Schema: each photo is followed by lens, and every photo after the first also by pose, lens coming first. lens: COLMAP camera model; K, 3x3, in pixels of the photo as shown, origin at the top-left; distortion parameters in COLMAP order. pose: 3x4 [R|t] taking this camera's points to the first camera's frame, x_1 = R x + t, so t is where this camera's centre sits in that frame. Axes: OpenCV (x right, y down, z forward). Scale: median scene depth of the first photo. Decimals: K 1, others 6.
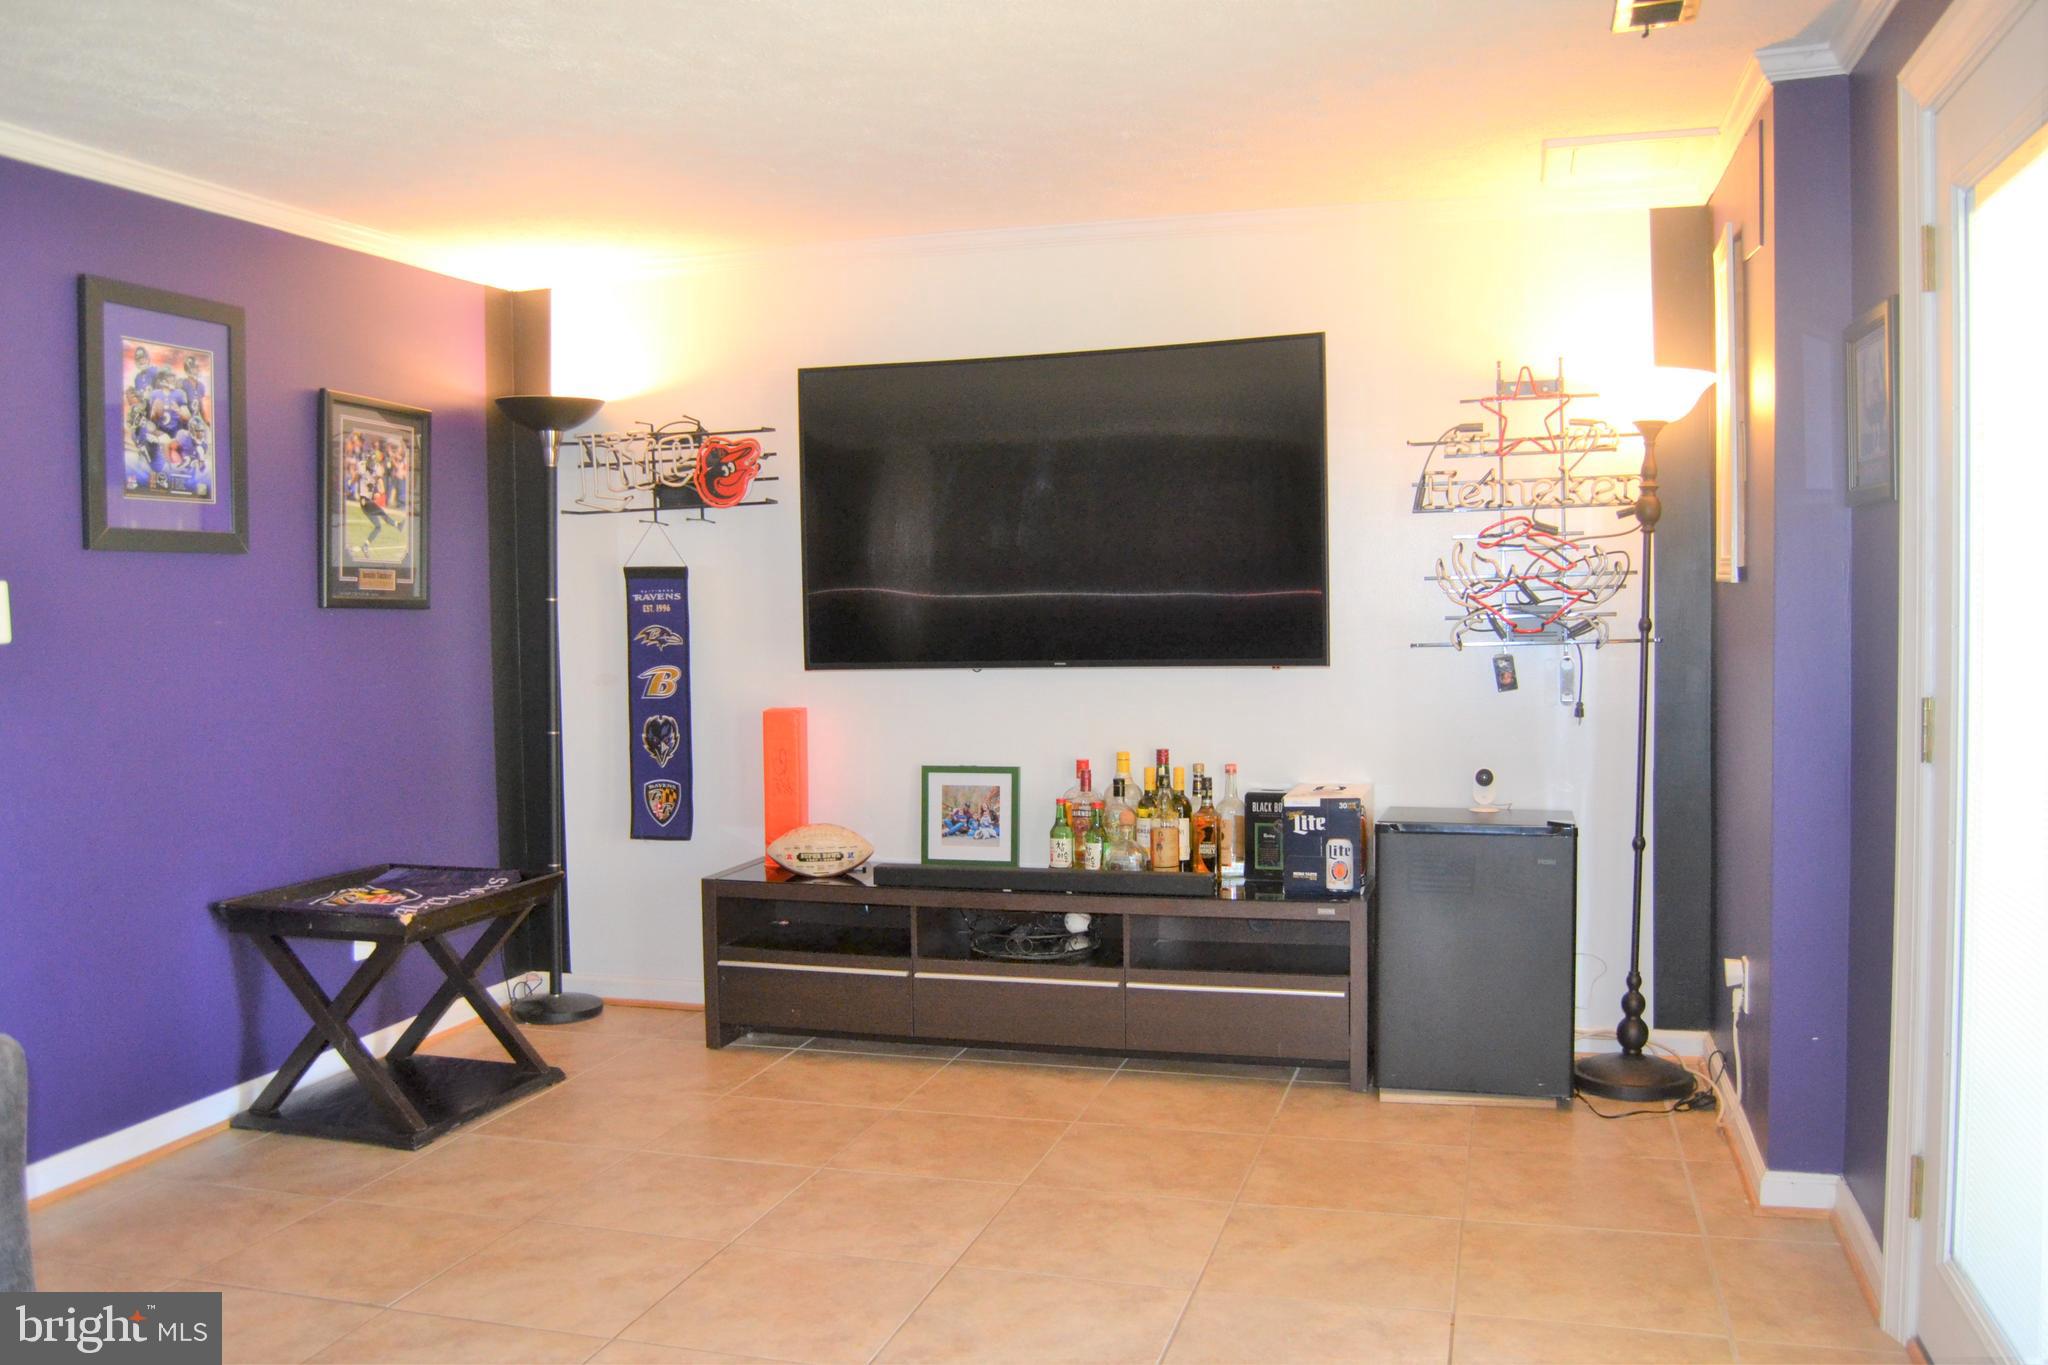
lens RADIAL K [[1713.3, 0, 1026.1], [0, 1713.3, 680.4], [0, 0, 1]] dist [-0.101587, 0.046979]
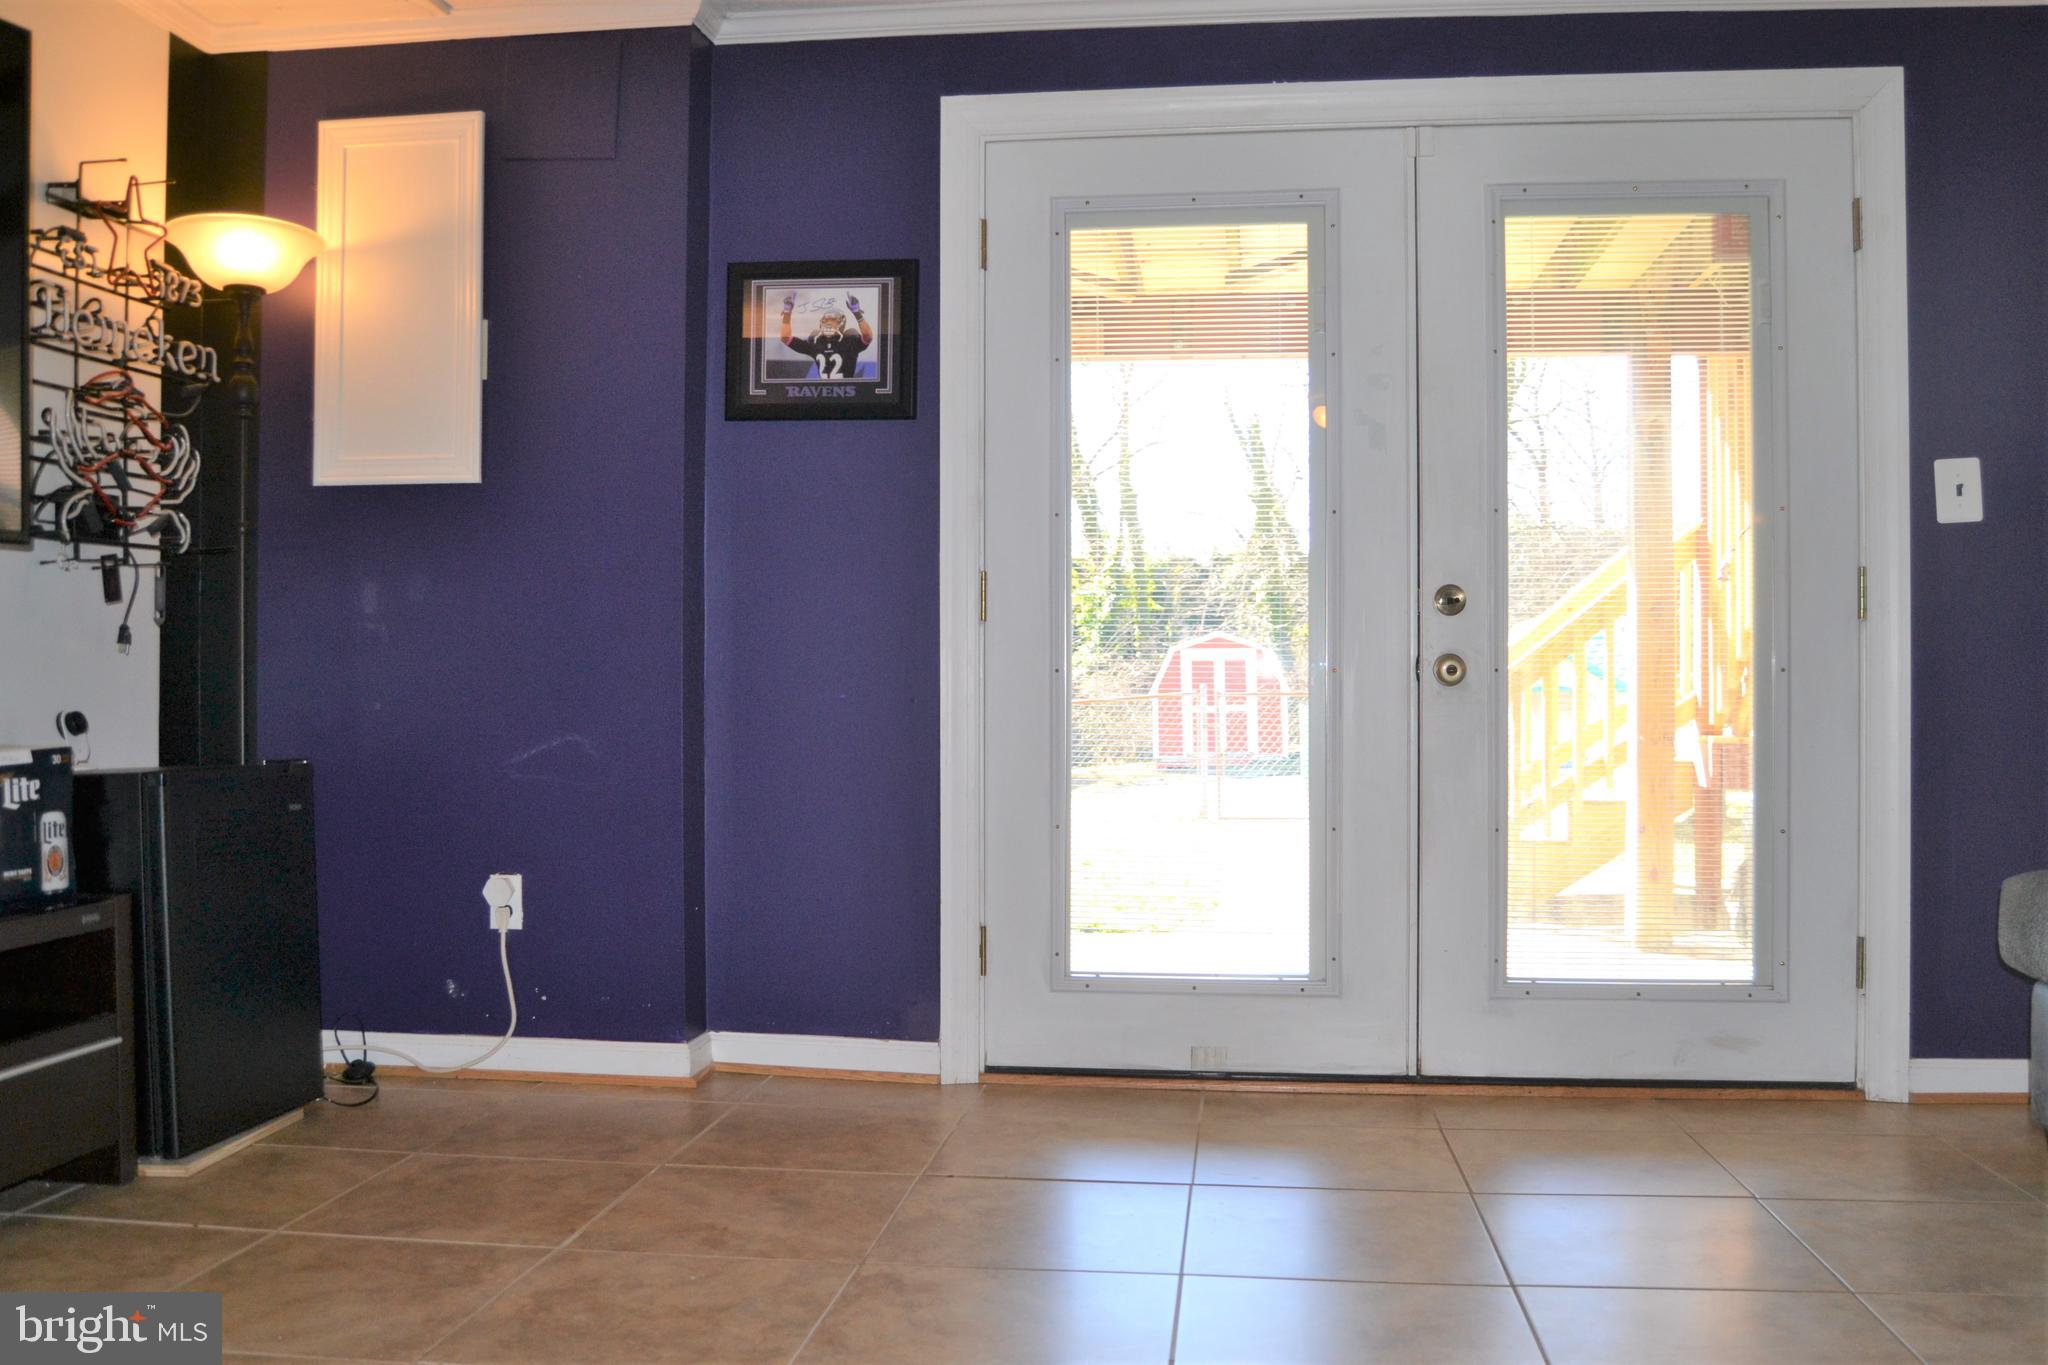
lens RADIAL K [[1764.7, 0, 1024.9], [0, 1764.7, 675.5], [0, 0, 1]] dist [-0.096693, 0.035683]
pose [[-0.163710, 0.023128, 0.986237, -0.554321], [0.053026, 0.998486, -0.014613, 0.075235], [-0.985082, 0.049903, -0.164689, 0.790391]]
